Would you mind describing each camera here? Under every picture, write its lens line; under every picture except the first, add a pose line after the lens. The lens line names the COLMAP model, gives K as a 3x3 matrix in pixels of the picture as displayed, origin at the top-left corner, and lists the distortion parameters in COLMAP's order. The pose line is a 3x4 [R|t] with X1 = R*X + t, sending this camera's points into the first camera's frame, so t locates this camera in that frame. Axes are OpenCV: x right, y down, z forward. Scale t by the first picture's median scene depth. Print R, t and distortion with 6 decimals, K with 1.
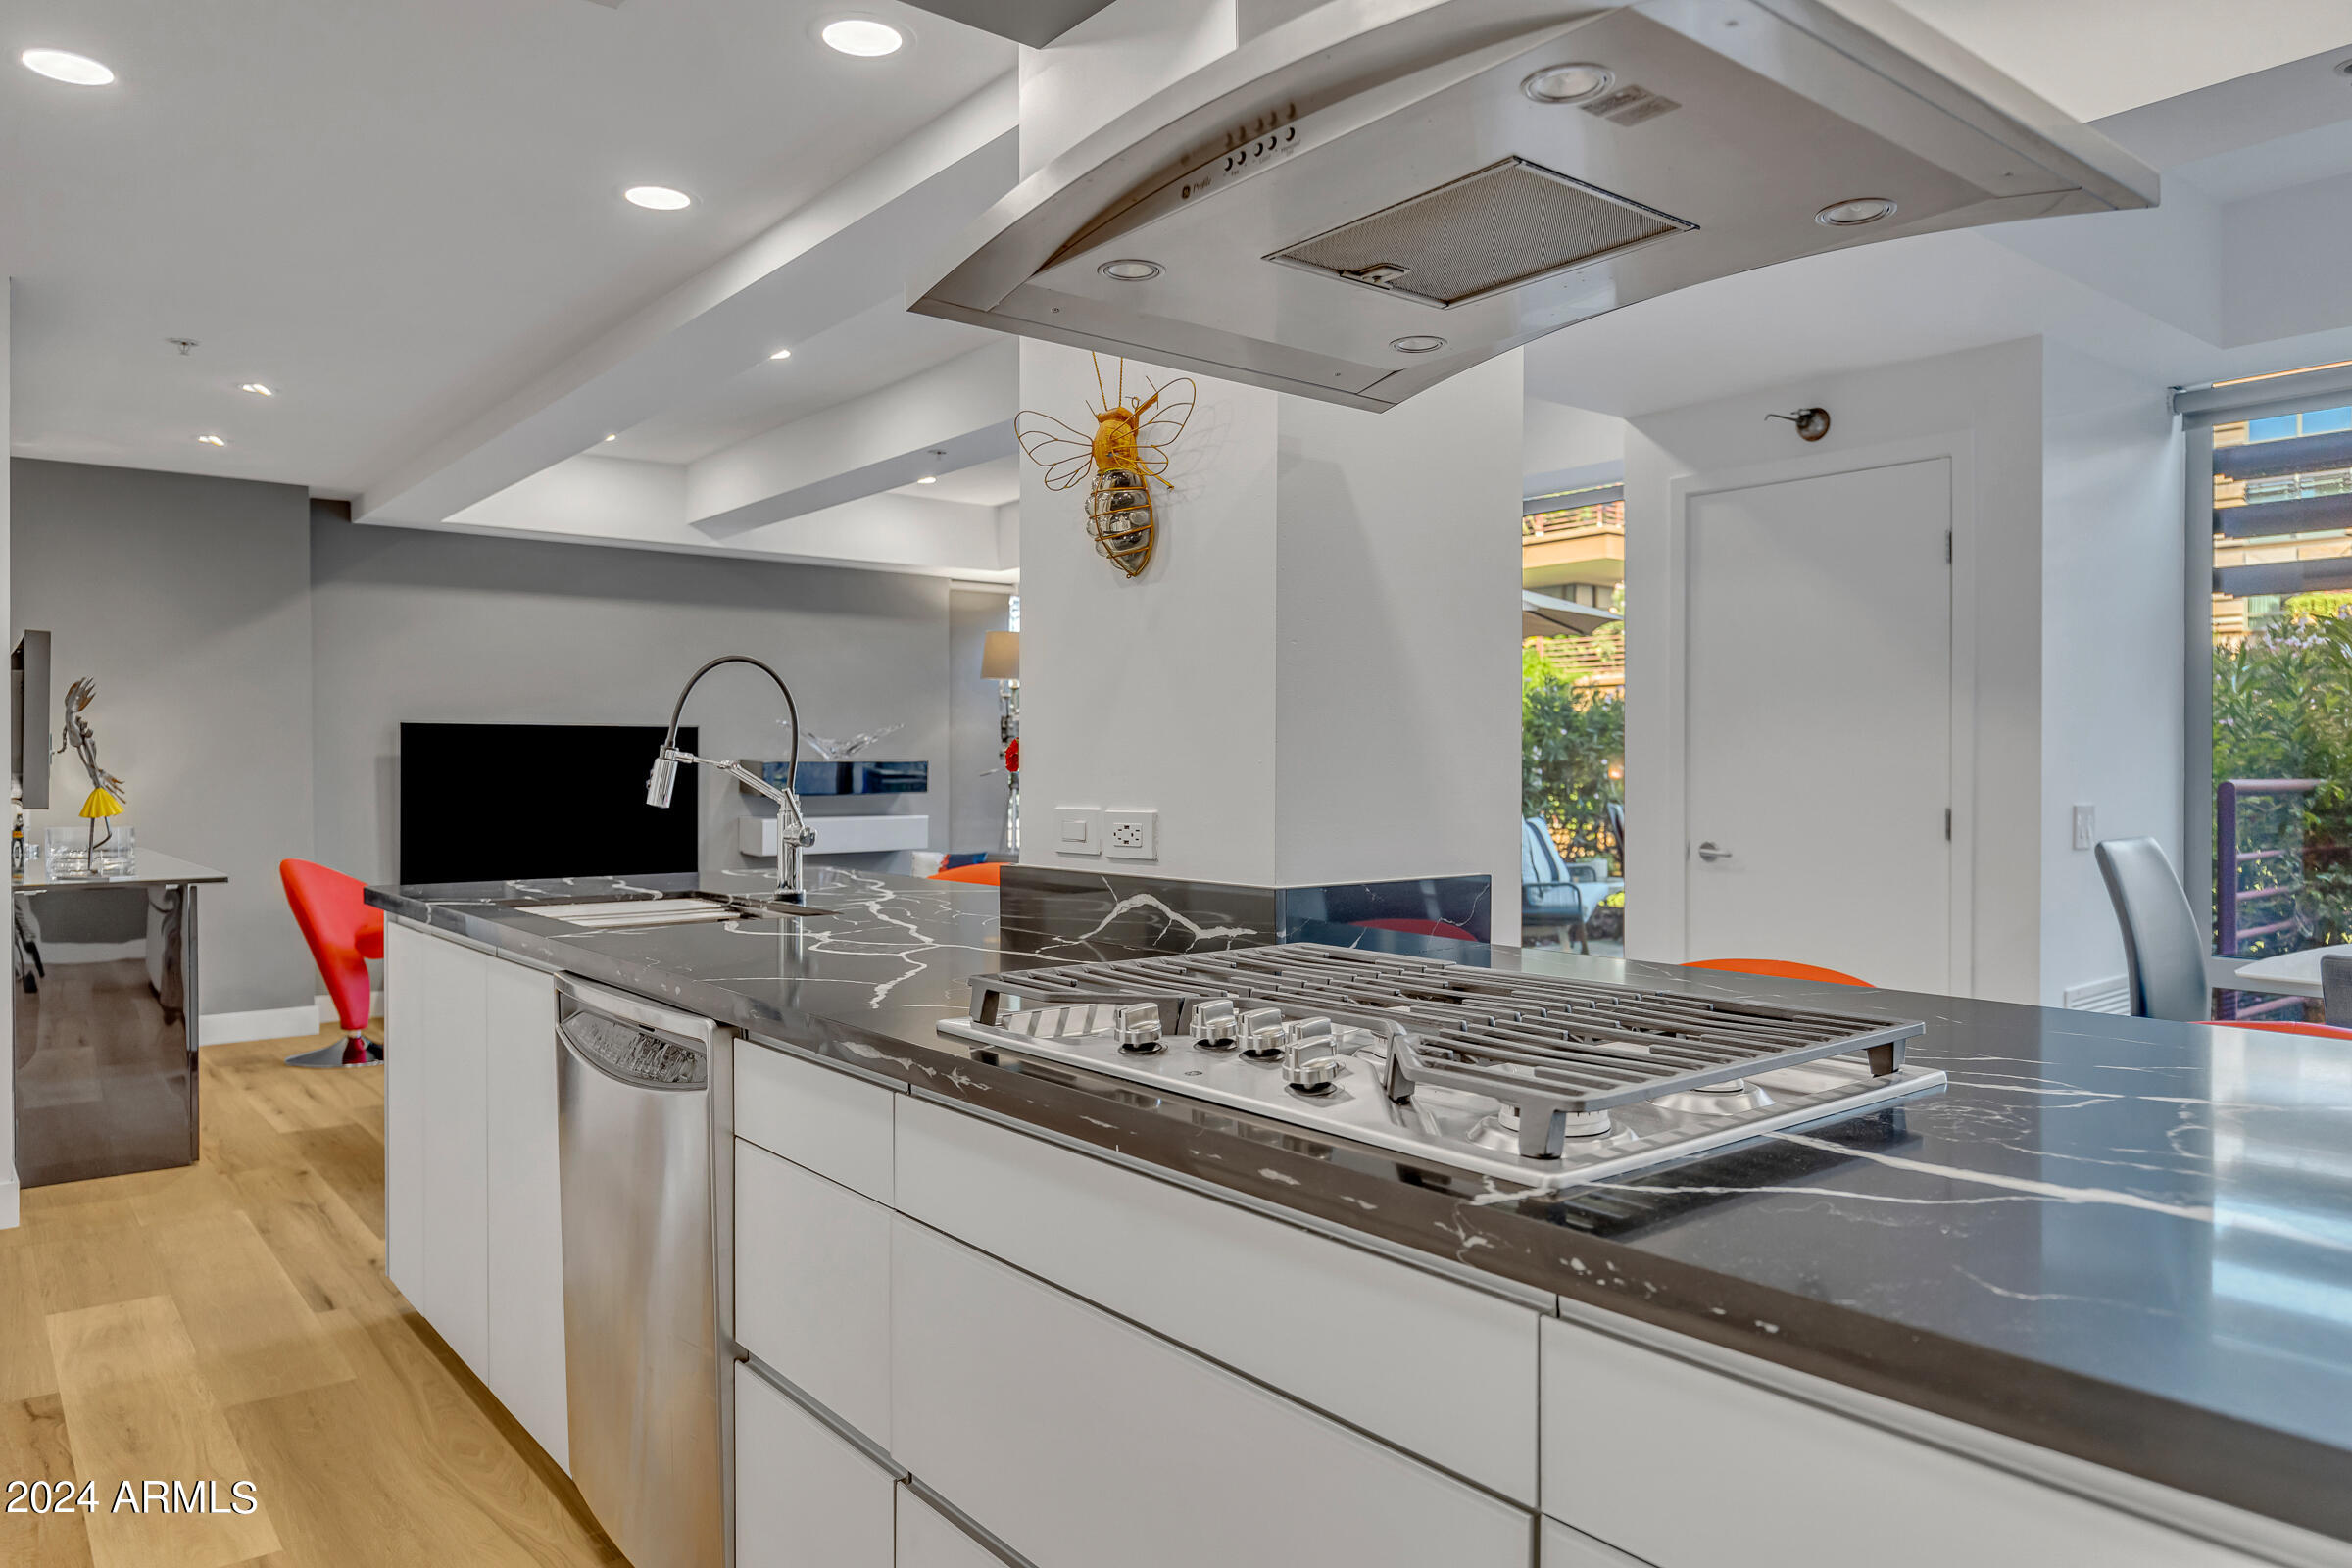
lens RADIAL K [[1559.9, 0, 1212.9], [0, 1559.9, 771.7], [0, 0, 1]] dist [-0.009544, -0.010913]
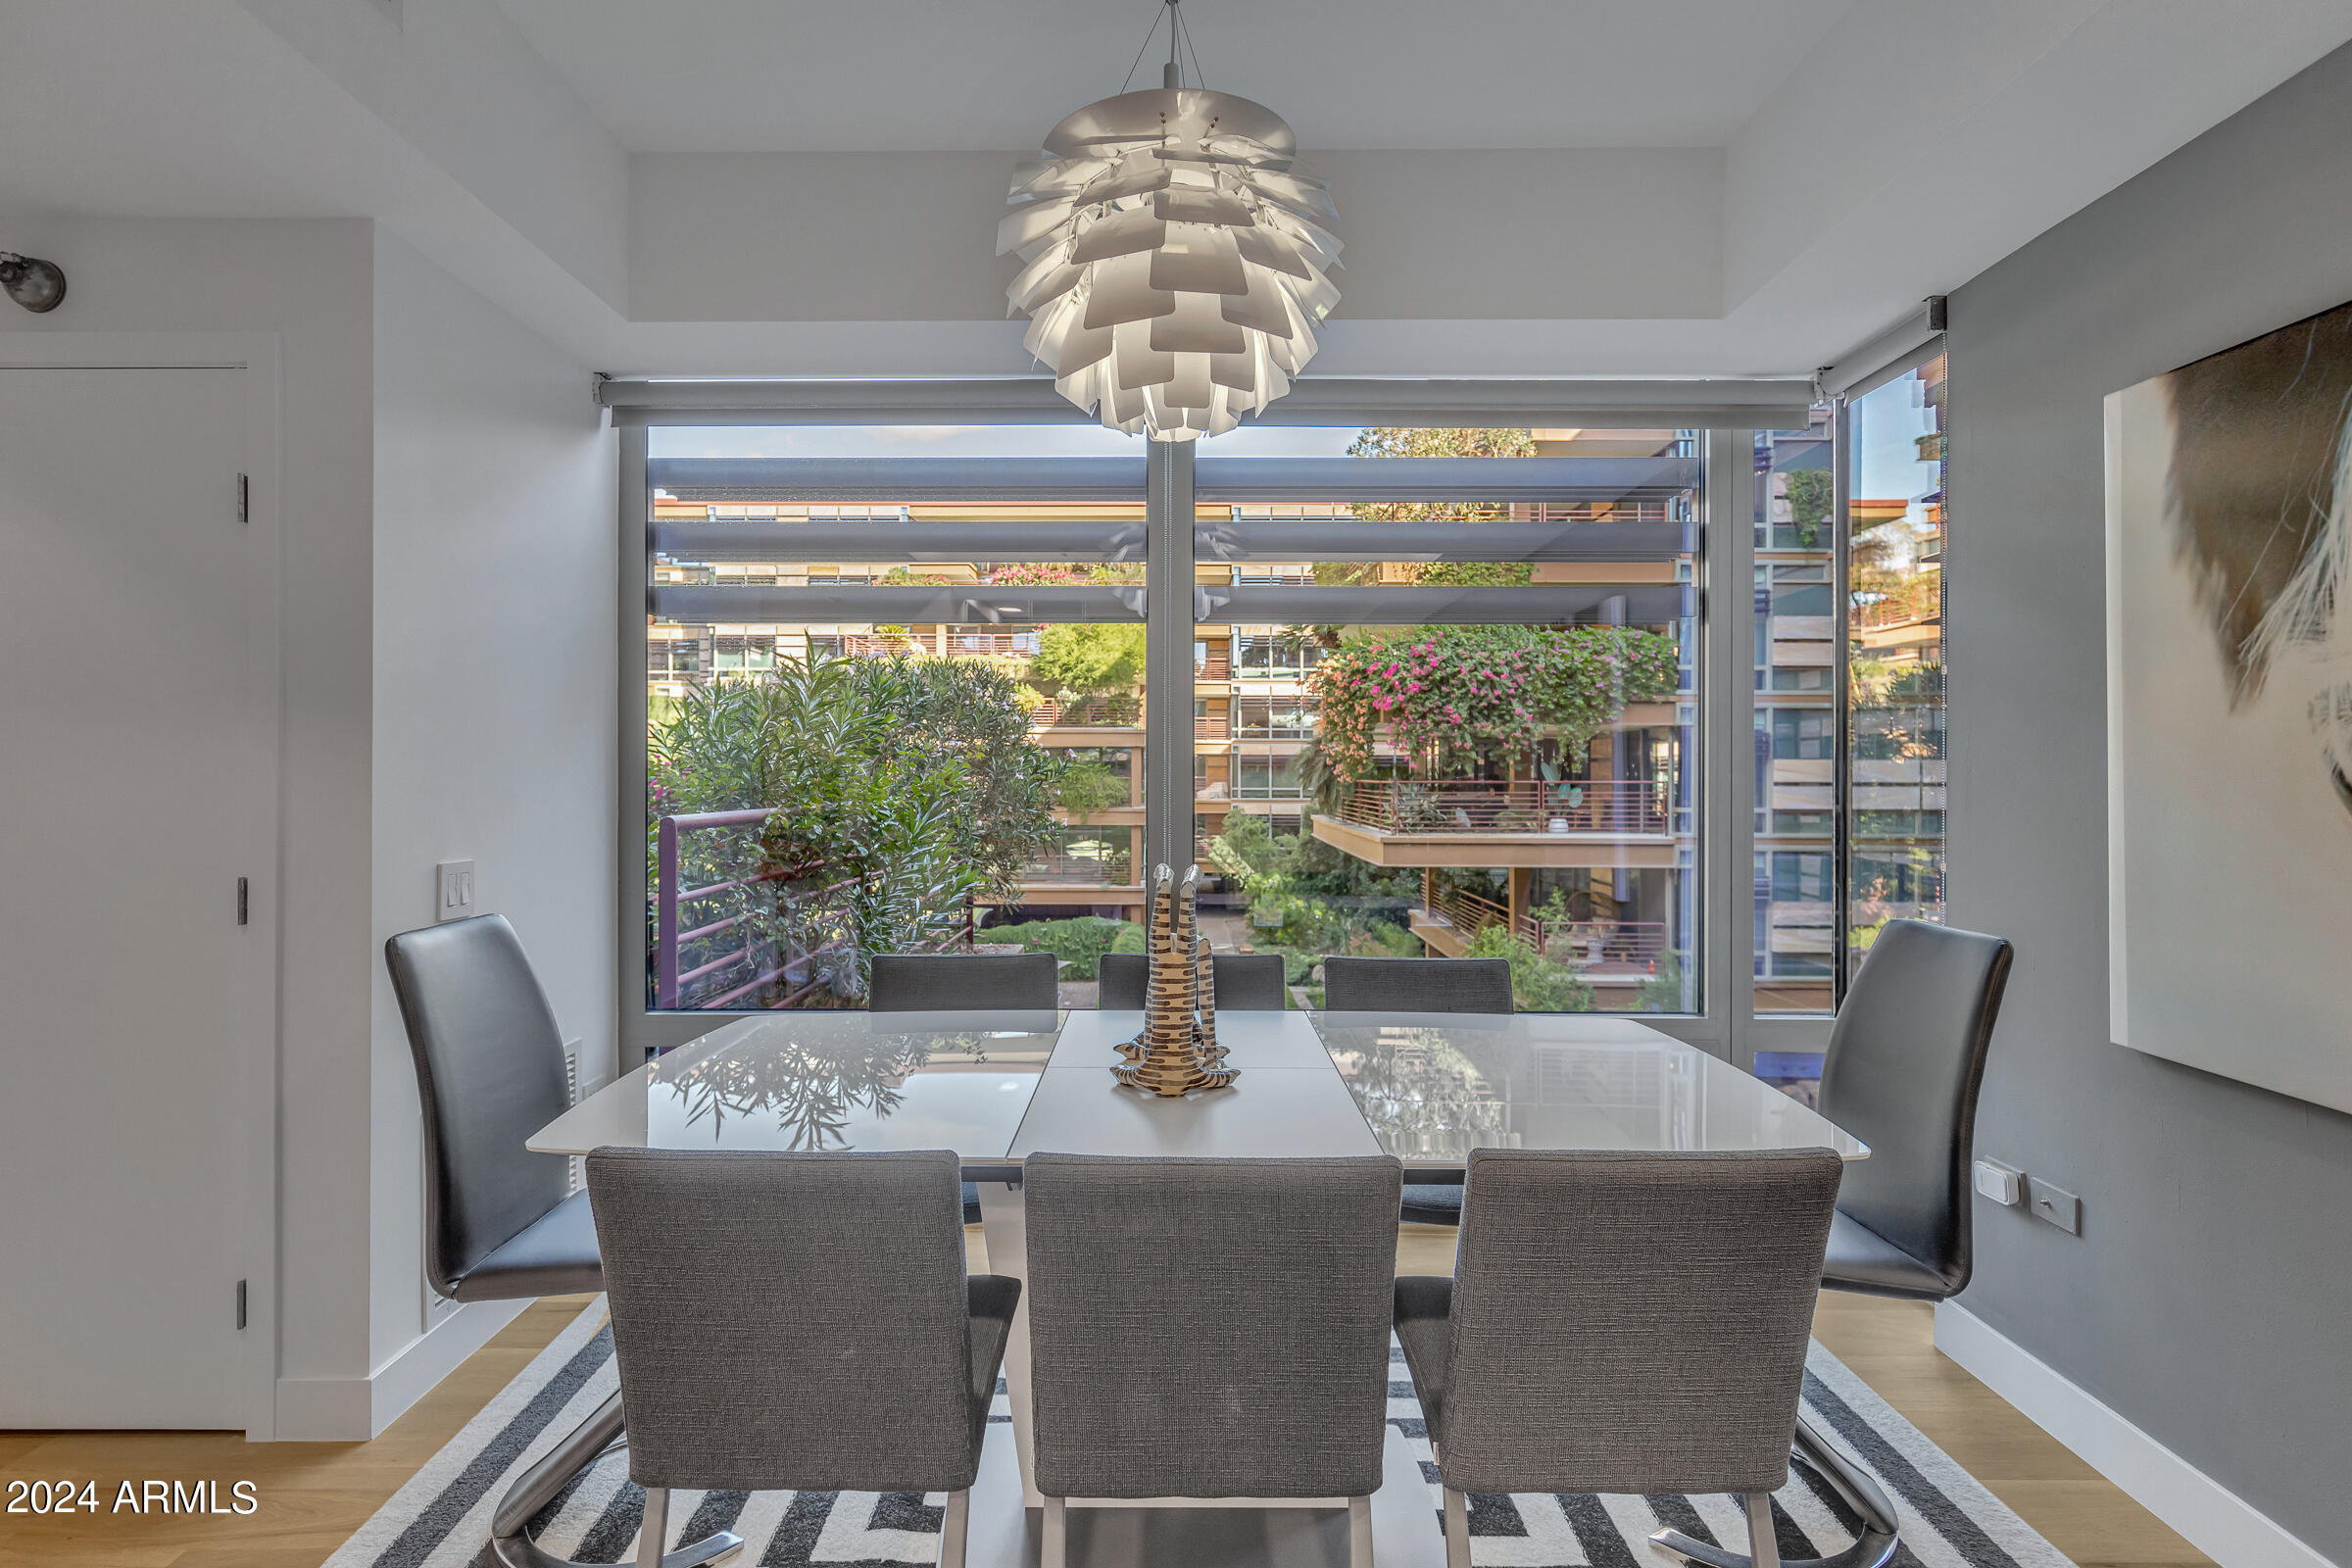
lens RADIAL K [[1242.5, 0, 1178.2], [0, 1242.5, 780.4], [0, 0, 1]] dist [-0.000032, -0.000072]
pose [[0.632513, -0.003681, 0.774541, 0.274597], [0.002527, 0.999993, 0.002689, -0.017562], [-0.774546, 0.000256, 0.632518, 0.293926]]
